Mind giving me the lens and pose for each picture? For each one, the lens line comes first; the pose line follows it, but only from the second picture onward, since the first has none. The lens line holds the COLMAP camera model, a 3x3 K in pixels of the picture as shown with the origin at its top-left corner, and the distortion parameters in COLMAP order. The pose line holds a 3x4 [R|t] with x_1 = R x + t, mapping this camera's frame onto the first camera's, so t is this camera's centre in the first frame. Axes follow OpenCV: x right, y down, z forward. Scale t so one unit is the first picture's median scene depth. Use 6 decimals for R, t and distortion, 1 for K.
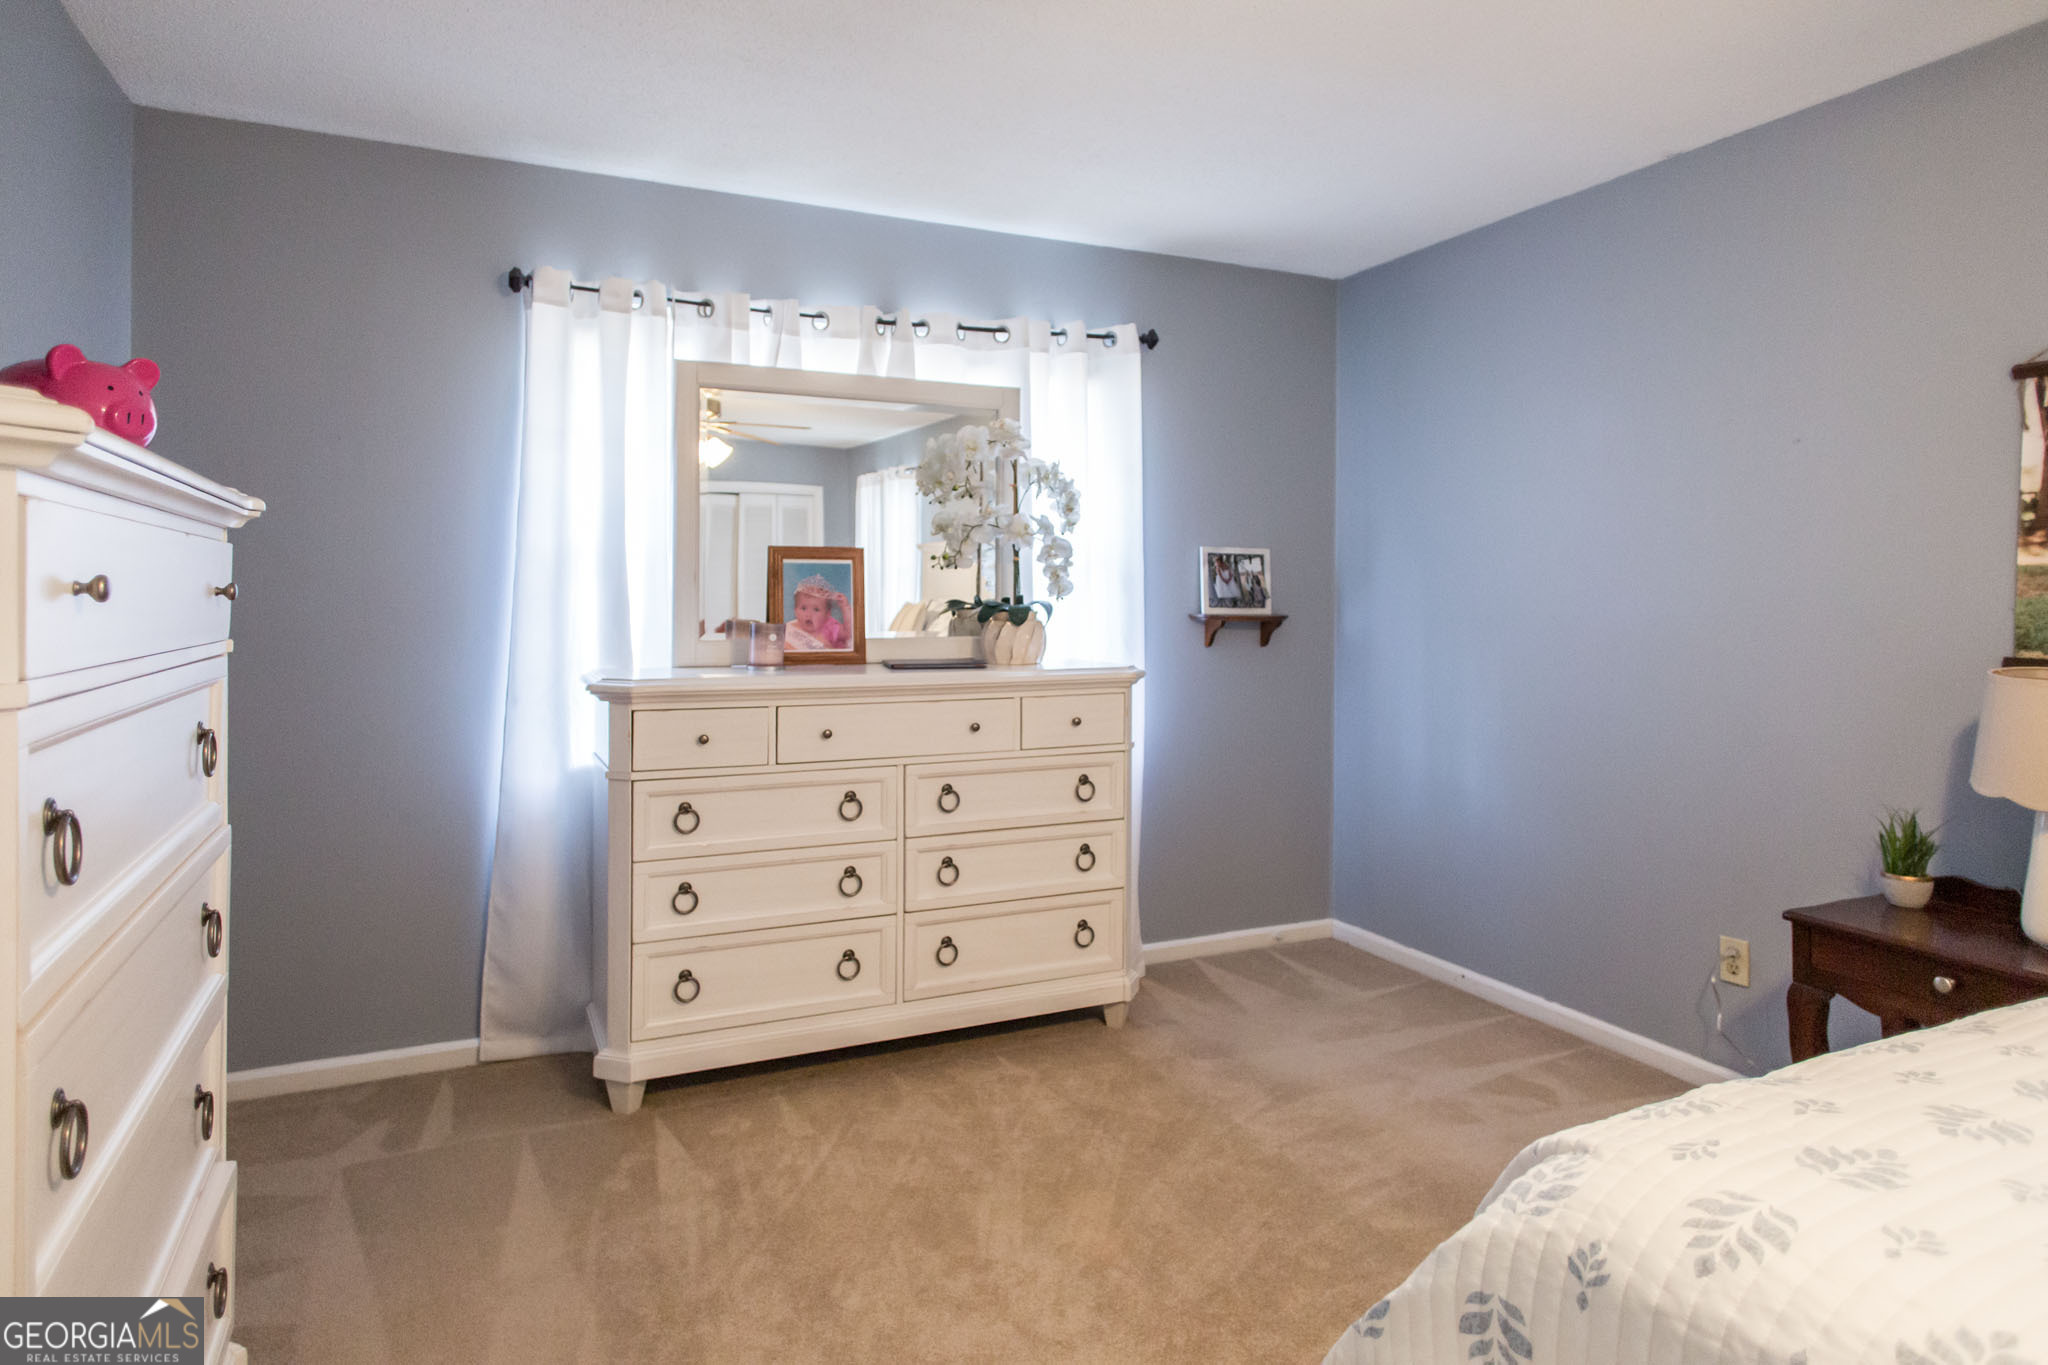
lens RADIAL K [[1186.9, 0, 1026.9], [0, 1186.9, 583.0], [0, 0, 1]] dist [0.014050, 0.001114]
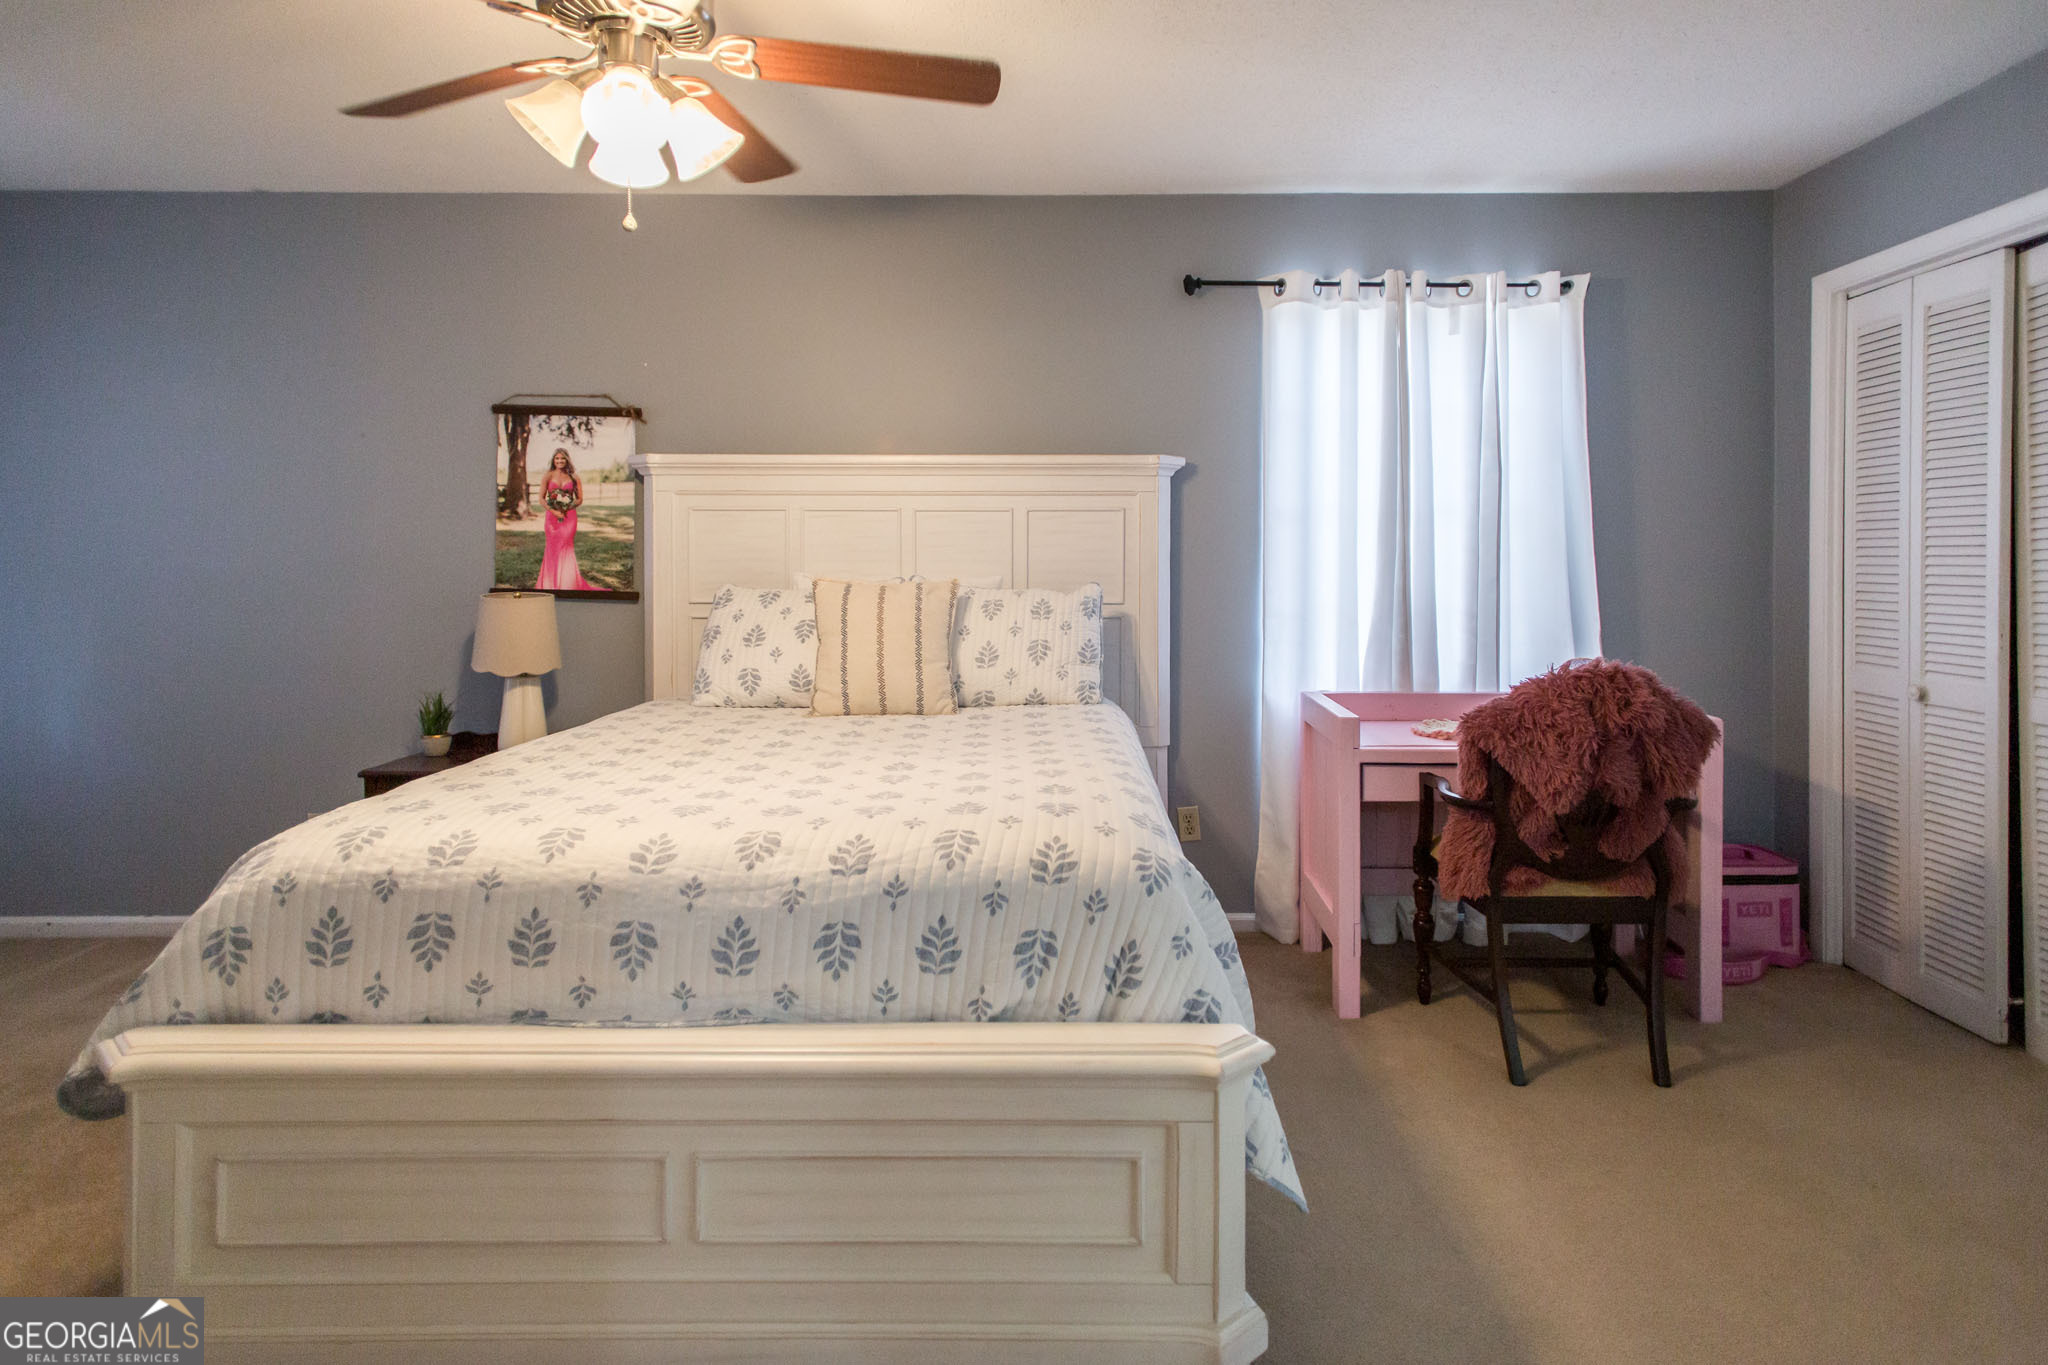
lens RADIAL K [[1186.9, 0, 1026.9], [0, 1186.9, 583.0], [0, 0, 1]] dist [0.014050, 0.001114]
pose [[0.459418, -0.022901, 0.887925, -0.634355], [-0.001665, 0.999644, 0.026644, 0.029171], [-0.888219, -0.013719, 0.459216, -0.876381]]
